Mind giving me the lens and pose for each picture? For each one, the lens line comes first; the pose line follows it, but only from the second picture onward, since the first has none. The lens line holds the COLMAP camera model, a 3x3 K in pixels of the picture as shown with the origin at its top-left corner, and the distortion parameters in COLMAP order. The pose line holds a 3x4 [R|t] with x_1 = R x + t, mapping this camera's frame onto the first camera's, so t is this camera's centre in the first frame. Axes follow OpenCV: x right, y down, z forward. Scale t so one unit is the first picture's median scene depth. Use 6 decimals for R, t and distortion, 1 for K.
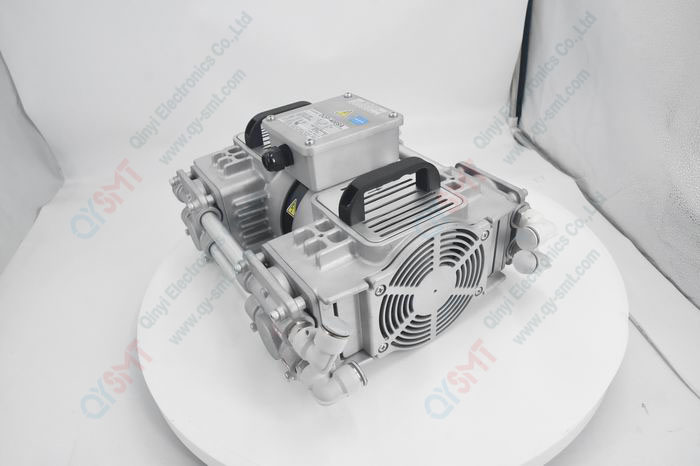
lens RADIAL K [[486.1, 0, 350.0], [0, 486.1, 233.0], [0, 0, 1]] dist [-0.151715, -0.001129]
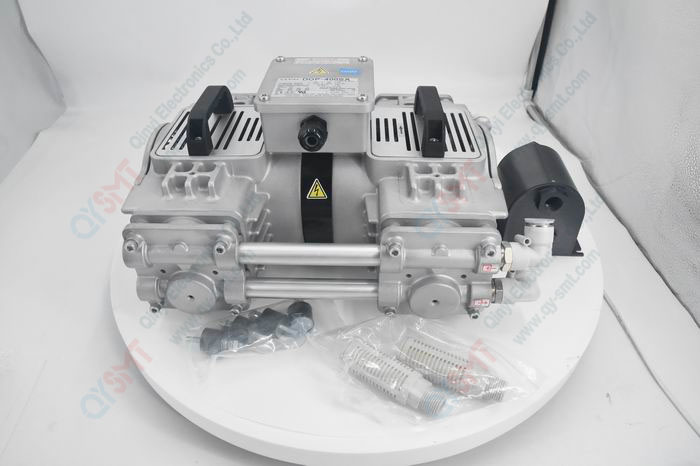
lens RADIAL K [[471.0, 0, 350.0], [0, 471.0, 233.0], [0, 0, 1]] dist [-0.151572, 0.000319]
pose [[0.569827, -0.464251, 0.678062, -0.798029], [0.434433, 0.870584, 0.230979, -0.176997], [-0.697542, 0.162955, 0.697768, 0.441302]]
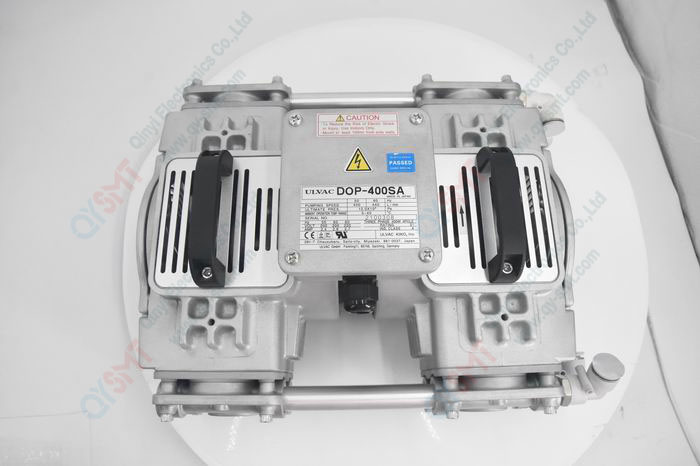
lens RADIAL K [[486.1, 0, 350.0], [0, 486.1, 233.0], [0, 0, 1]] dist [-0.151715, -0.001129]
pose [[0.533793, -0.773712, 0.341225, -0.343460], [0.447689, 0.600904, 0.662185, -0.692427], [-0.717384, -0.200707, 0.667140, 0.623208]]
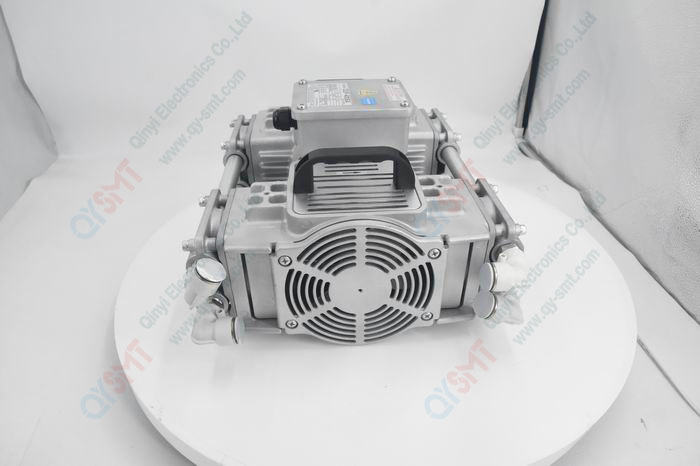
lens RADIAL K [[471.0, 0, 350.0], [0, 471.0, 233.0], [0, 0, 1]] dist [-0.151572, 0.000319]
pose [[0.870942, 0.327514, -0.366326, 0.441803], [-0.328254, 0.942536, 0.062250, -0.032059], [0.365663, 0.066032, 0.928402, 0.148177]]
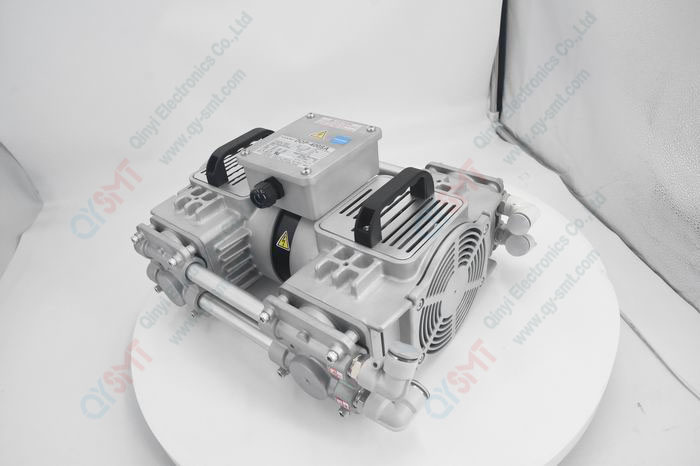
lens RADIAL K [[483.5, 0, 350.0], [0, 483.5, 233.0], [0, 0, 1]] dist [-0.089343, -0.000299]
pose [[0.951673, -0.204282, 0.229318, -0.242902], [0.205021, 0.978535, 0.020861, -0.068935], [-0.228657, 0.027162, 0.973128, 0.044892]]
